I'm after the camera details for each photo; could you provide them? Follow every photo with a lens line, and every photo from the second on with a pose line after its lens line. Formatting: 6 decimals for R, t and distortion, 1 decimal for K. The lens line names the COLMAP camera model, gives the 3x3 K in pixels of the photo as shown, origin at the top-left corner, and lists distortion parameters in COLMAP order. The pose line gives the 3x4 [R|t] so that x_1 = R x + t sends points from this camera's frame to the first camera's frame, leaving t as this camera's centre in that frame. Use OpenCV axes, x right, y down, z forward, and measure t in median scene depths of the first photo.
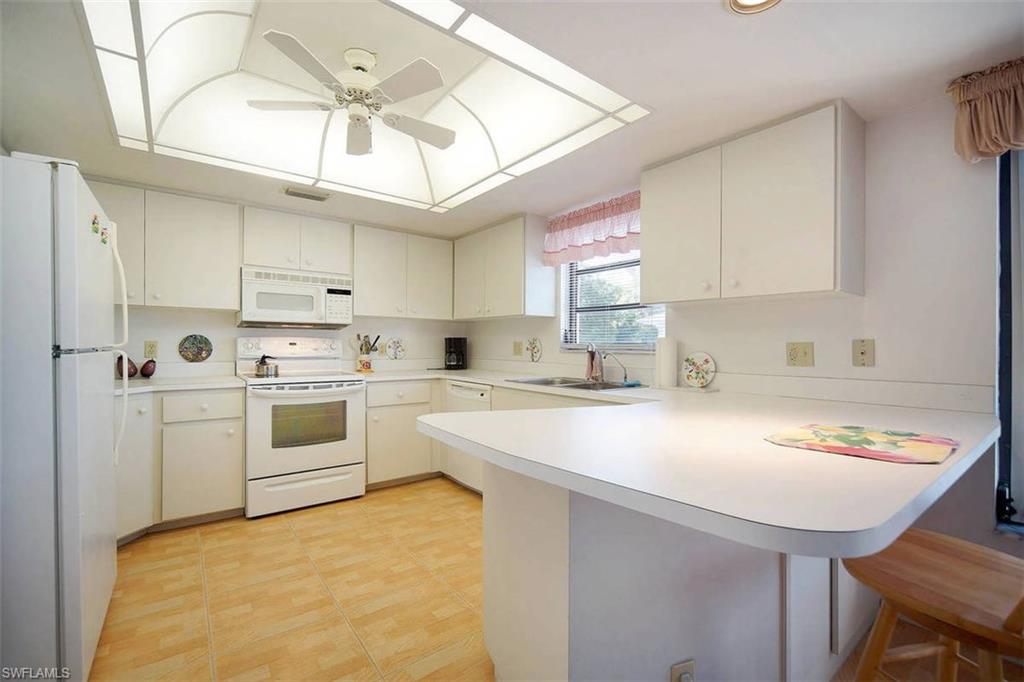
lens RADIAL K [[473.9, 0, 509.6], [0, 473.9, 337.3], [0, 0, 1]] dist [-0.000659, -0.000224]
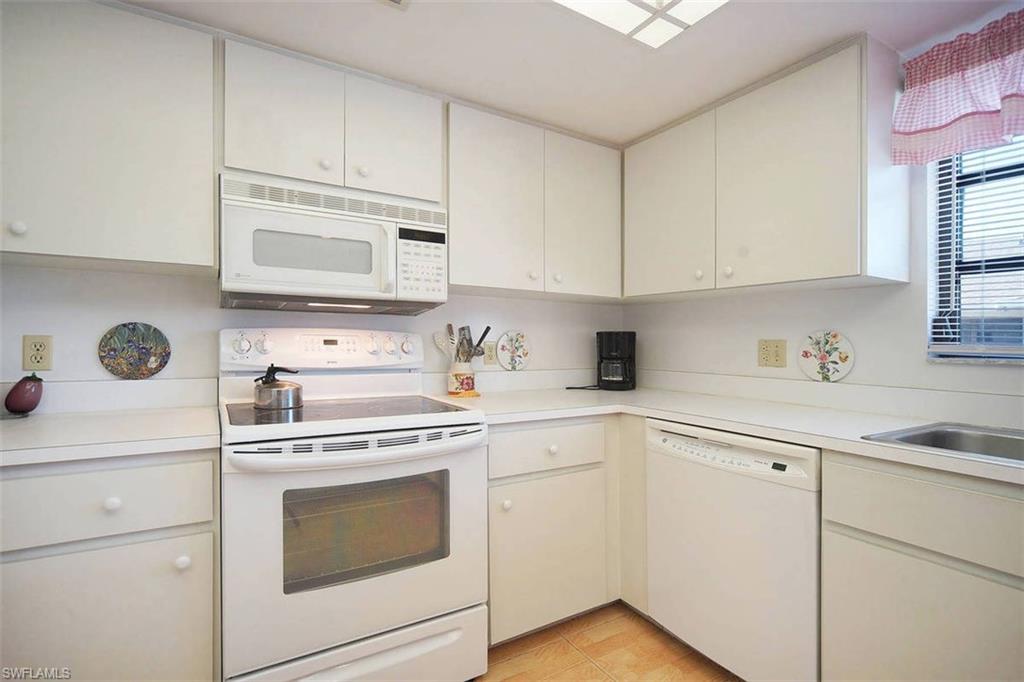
lens RADIAL K [[494.2, 0, 514.3], [0, 494.2, 343.6], [0, 0, 1]] dist [0.000409, -0.000551]
pose [[0.997691, 0.003549, -0.067821, -0.238844], [-0.002353, 0.999840, 0.017711, 0.006088], [0.067873, -0.017511, 0.997540, 0.515332]]
